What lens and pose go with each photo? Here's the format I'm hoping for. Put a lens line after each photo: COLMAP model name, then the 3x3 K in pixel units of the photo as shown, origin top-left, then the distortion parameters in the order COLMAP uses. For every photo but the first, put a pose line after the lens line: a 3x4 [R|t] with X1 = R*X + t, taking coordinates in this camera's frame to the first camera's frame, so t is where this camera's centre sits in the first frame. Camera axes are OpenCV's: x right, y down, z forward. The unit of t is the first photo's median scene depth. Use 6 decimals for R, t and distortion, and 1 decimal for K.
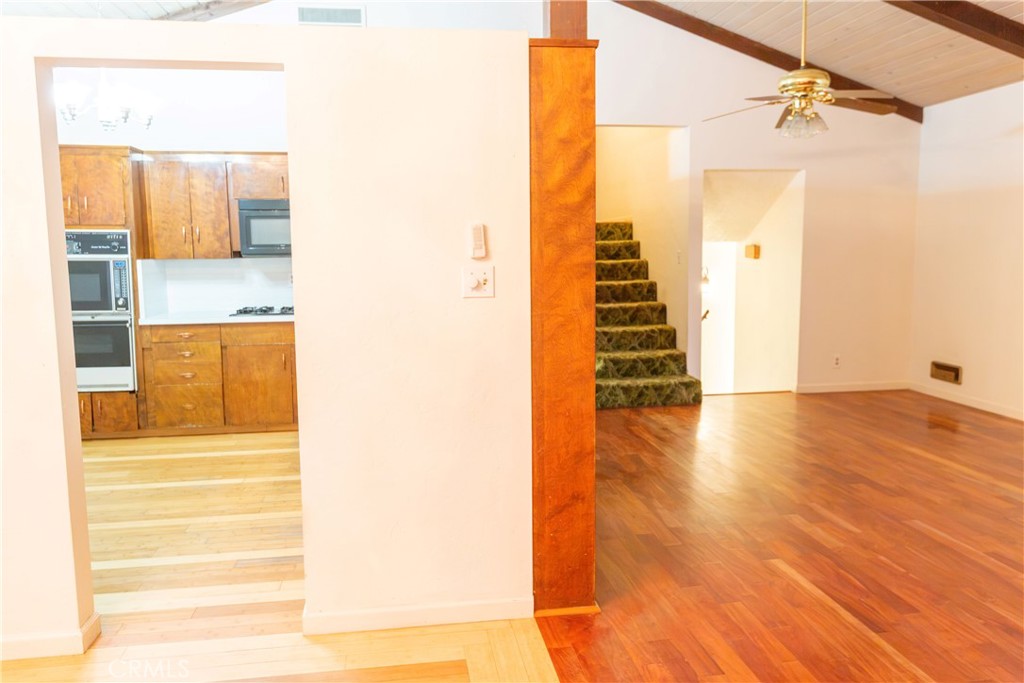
lens RADIAL K [[771.3, 0, 512.0], [0, 771.3, 341.5], [0, 0, 1]] dist [0.006610, 0.000753]
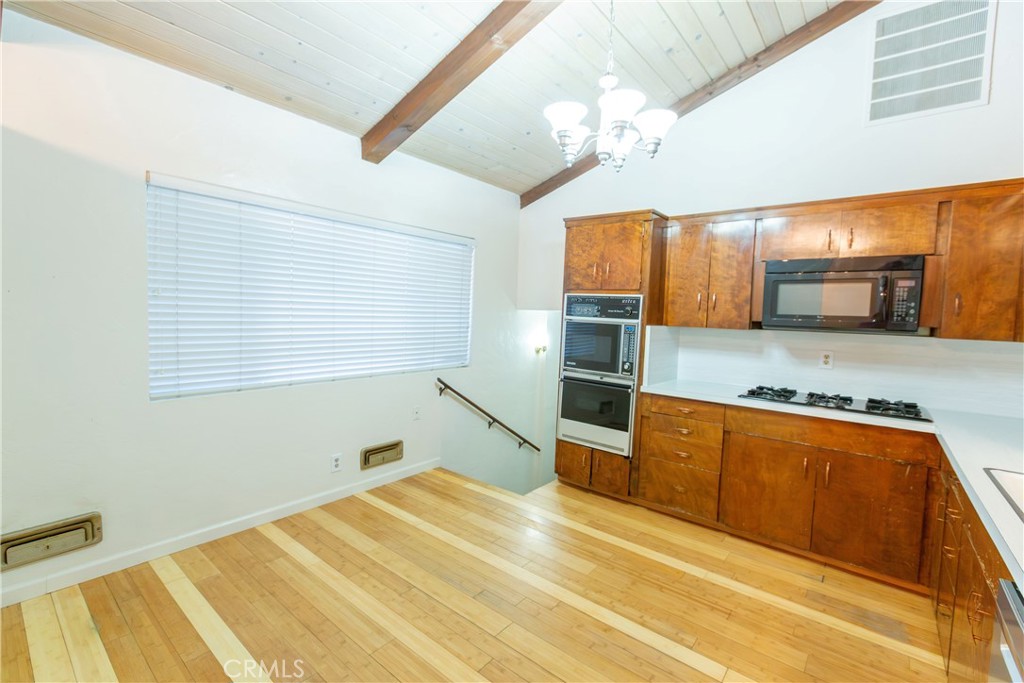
lens RADIAL K [[454.2, 0, 513.8], [0, 454.2, 338.3], [0, 0, 1]] dist [0.001342, 0.000343]
pose [[0.672751, 0.073320, -0.736227, -0.161596], [-0.133851, 0.990719, -0.023645, -0.049439], [0.727661, 0.114452, 0.676321, 0.454366]]
